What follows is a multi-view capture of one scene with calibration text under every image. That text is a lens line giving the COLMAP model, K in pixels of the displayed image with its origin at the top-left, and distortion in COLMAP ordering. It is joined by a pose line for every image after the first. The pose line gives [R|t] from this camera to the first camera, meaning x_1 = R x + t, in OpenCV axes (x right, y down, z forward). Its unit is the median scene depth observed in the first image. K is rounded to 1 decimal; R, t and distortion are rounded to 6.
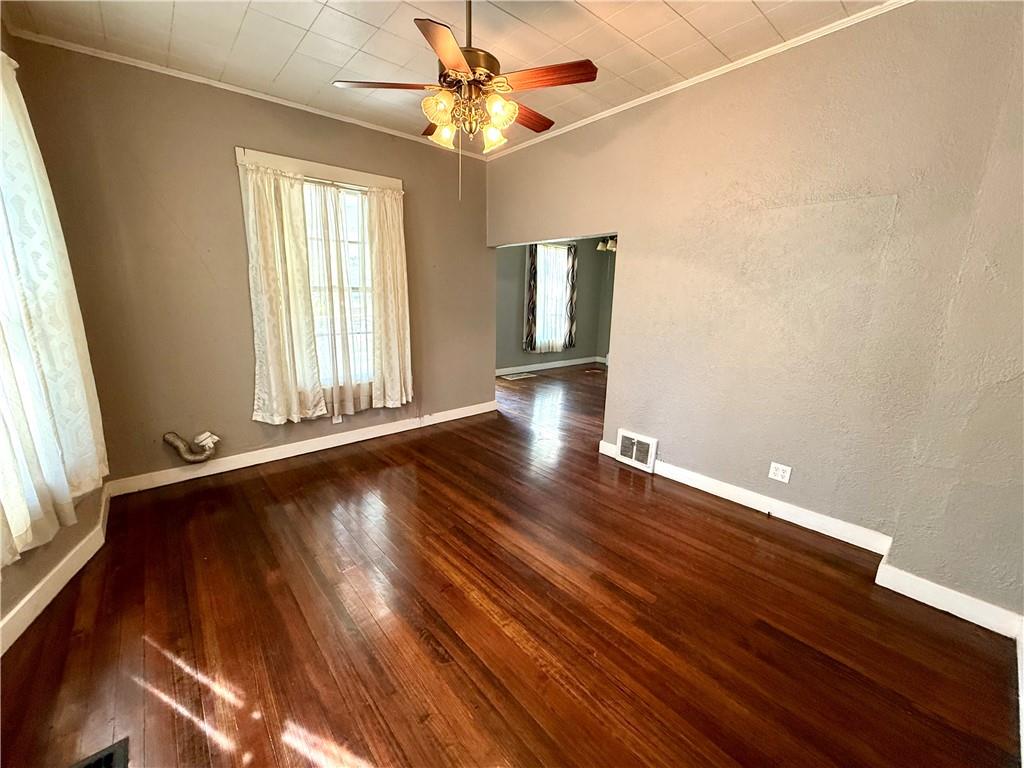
lens RADIAL K [[407.8, 0, 505.9], [0, 407.8, 385.3], [0, 0, 1]] dist [-0.000665, 0.000169]
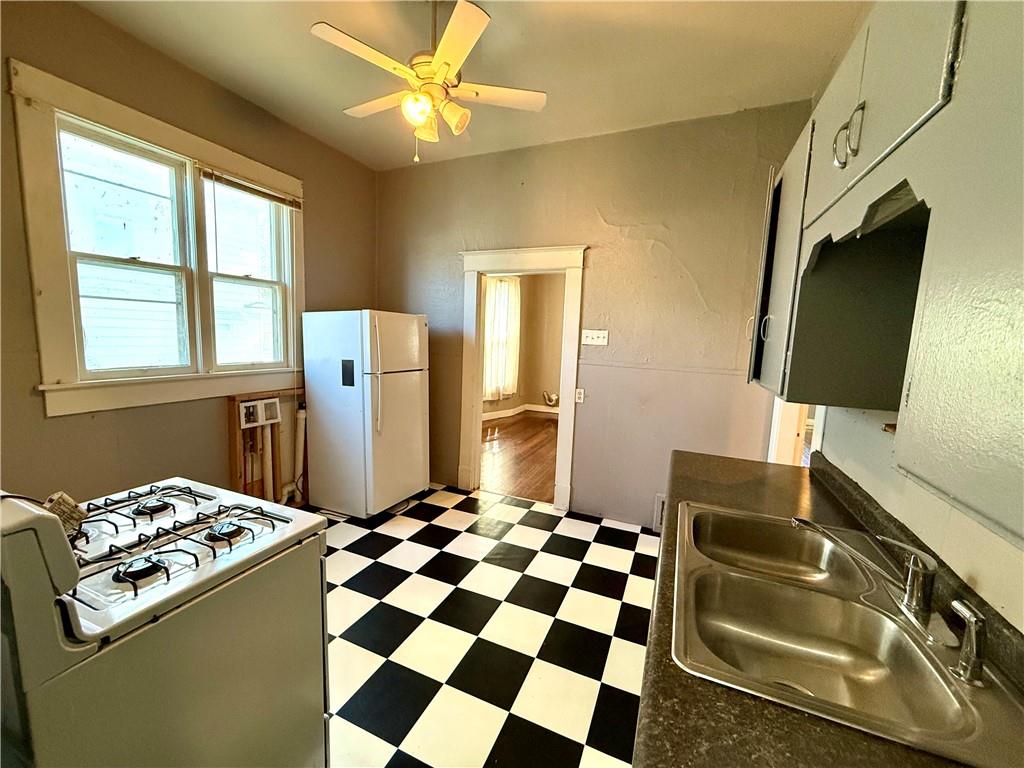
lens RADIAL K [[407.8, 0, 512.4], [0, 407.8, 386.2], [0, 0, 1]] dist [-0.000665, 0.000169]
pose [[0.444922, 0.112545, -0.888469, 1.036748], [-0.231481, 0.972812, 0.007309, 0.087311], [0.865136, 0.202412, 0.458878, -0.275347]]
